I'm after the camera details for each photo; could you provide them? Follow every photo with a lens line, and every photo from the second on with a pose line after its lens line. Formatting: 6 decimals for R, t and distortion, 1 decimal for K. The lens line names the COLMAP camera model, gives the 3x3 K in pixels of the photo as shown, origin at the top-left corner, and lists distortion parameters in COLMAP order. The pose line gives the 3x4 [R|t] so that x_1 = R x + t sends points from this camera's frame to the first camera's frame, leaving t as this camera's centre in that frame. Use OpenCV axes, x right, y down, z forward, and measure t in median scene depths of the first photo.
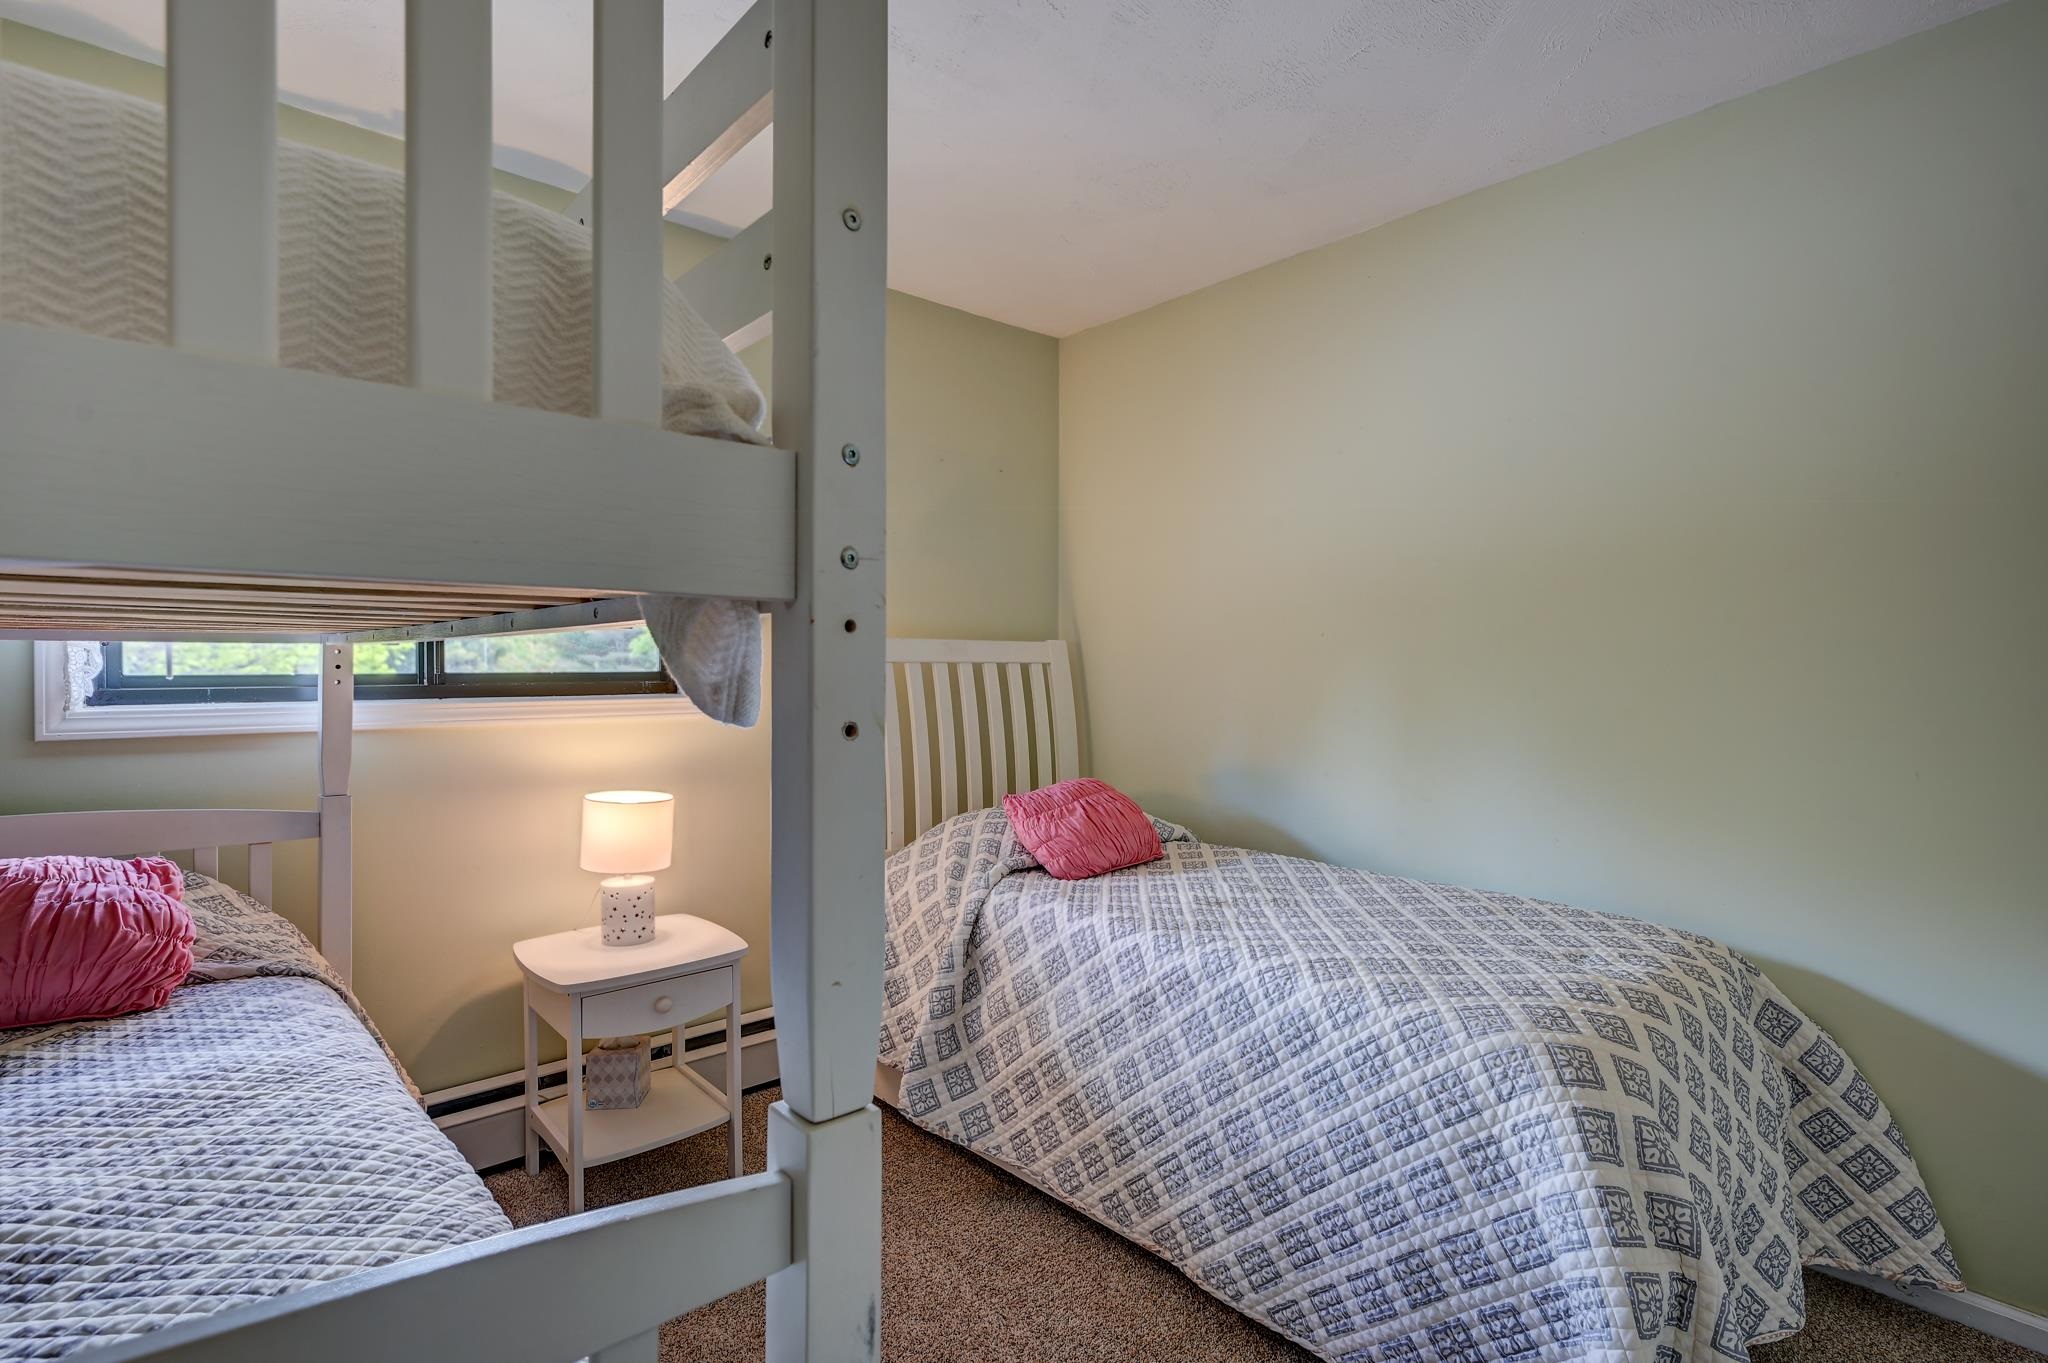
lens RADIAL K [[998.7, 0, 1024.0], [0, 998.7, 681.5], [0, 0, 1]] dist [0.001137, -0.000069]
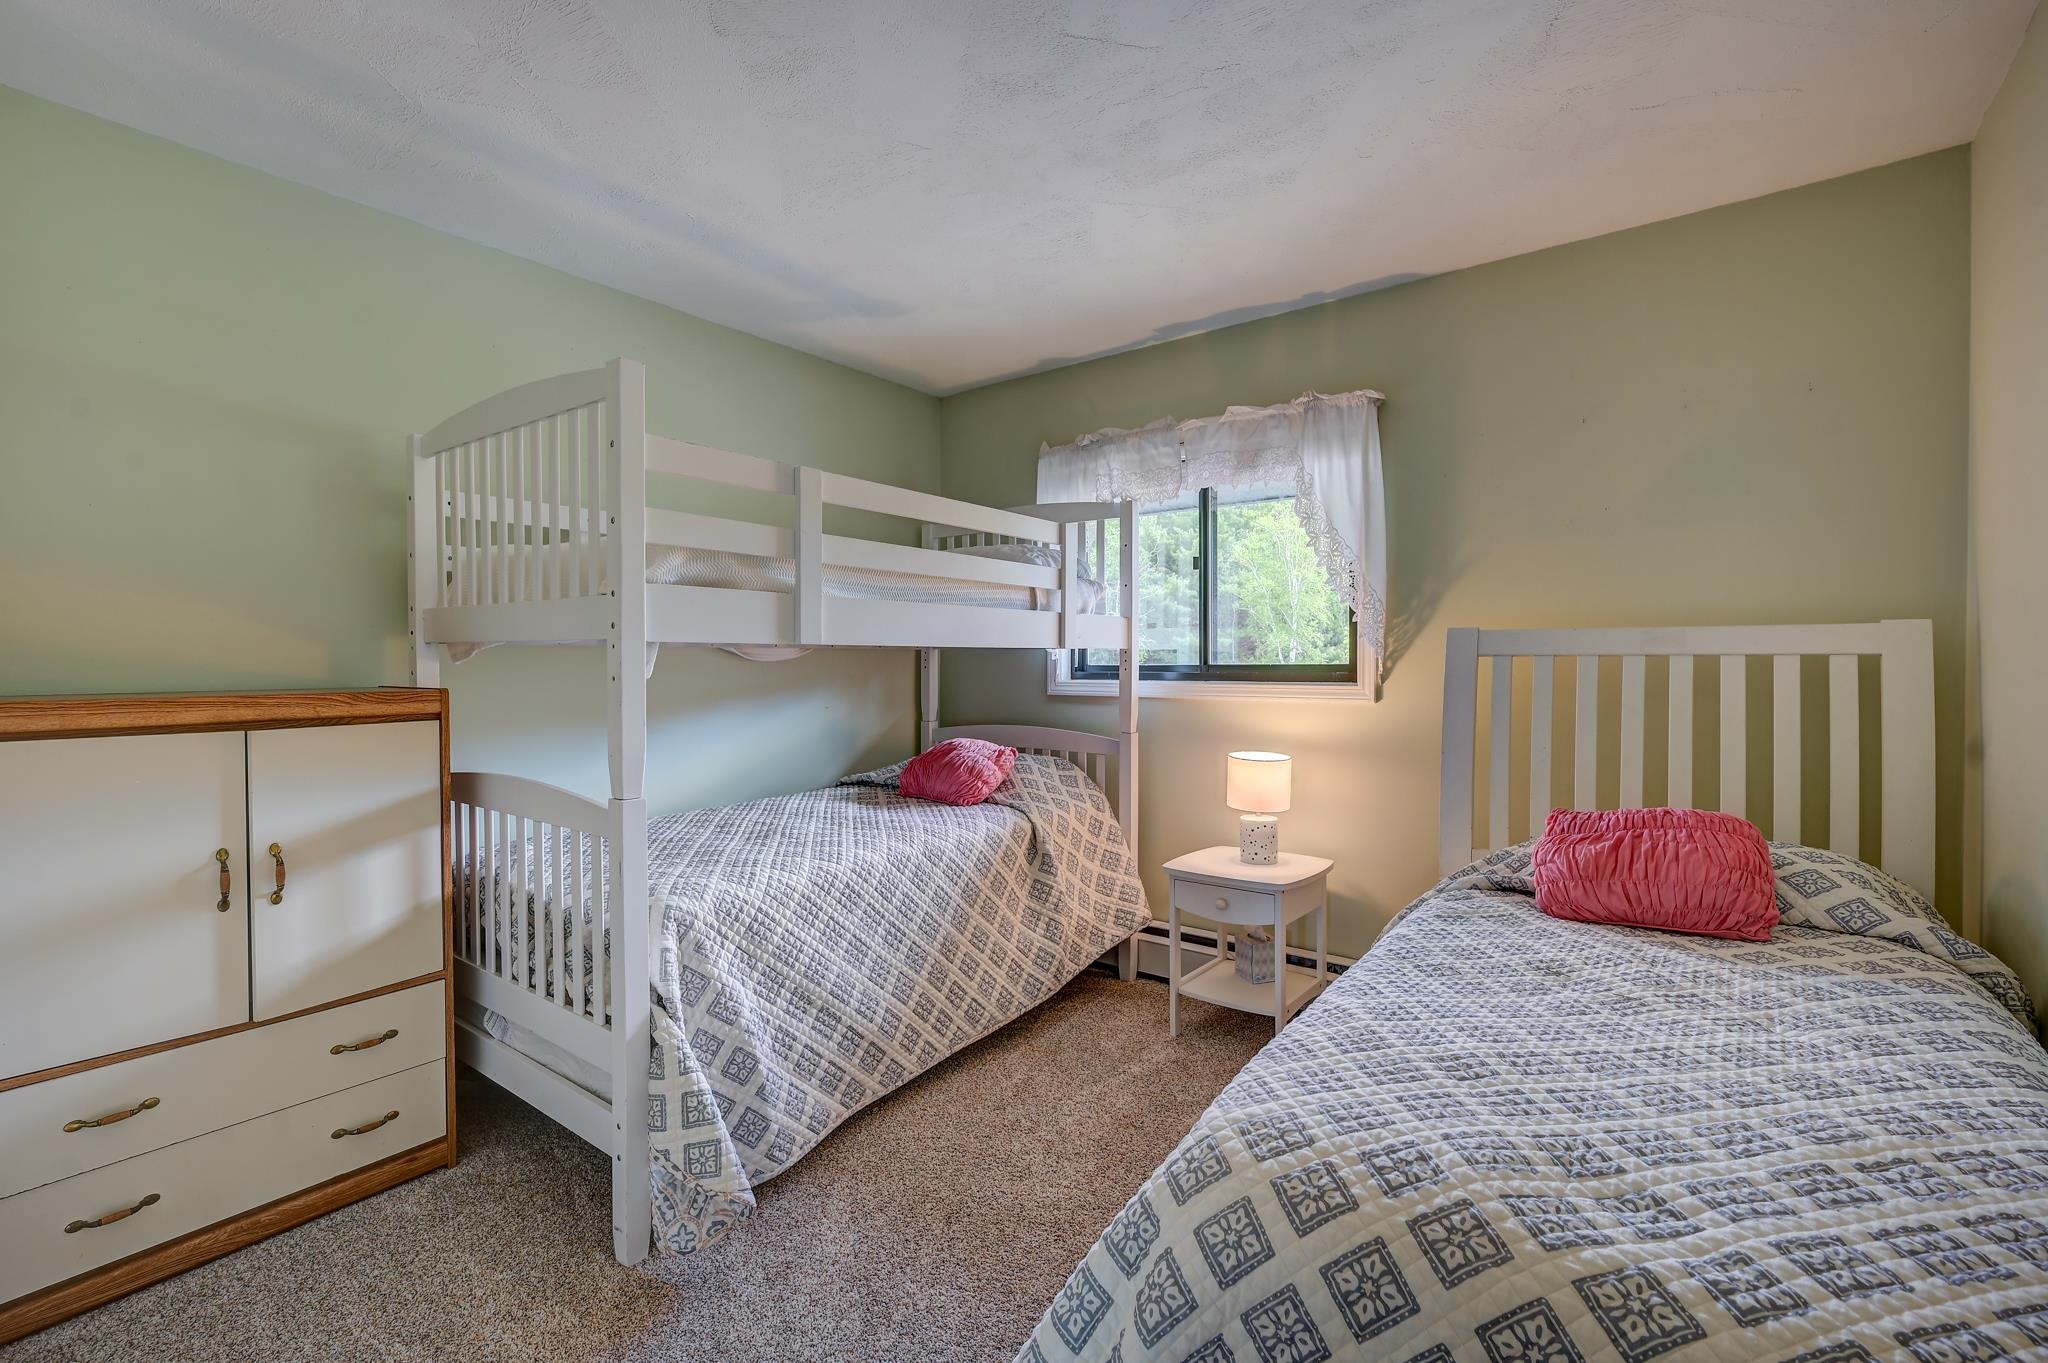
lens RADIAL K [[906.9, 0, 1021.9], [0, 906.9, 671.6], [0, 0, 1]] dist [0.001575, 0.000084]
pose [[0.181834, 0.017128, -0.983180, 0.763548], [-0.010655, 0.999824, 0.015448, -0.015353], [0.983272, 0.007666, 0.181984, 0.447753]]
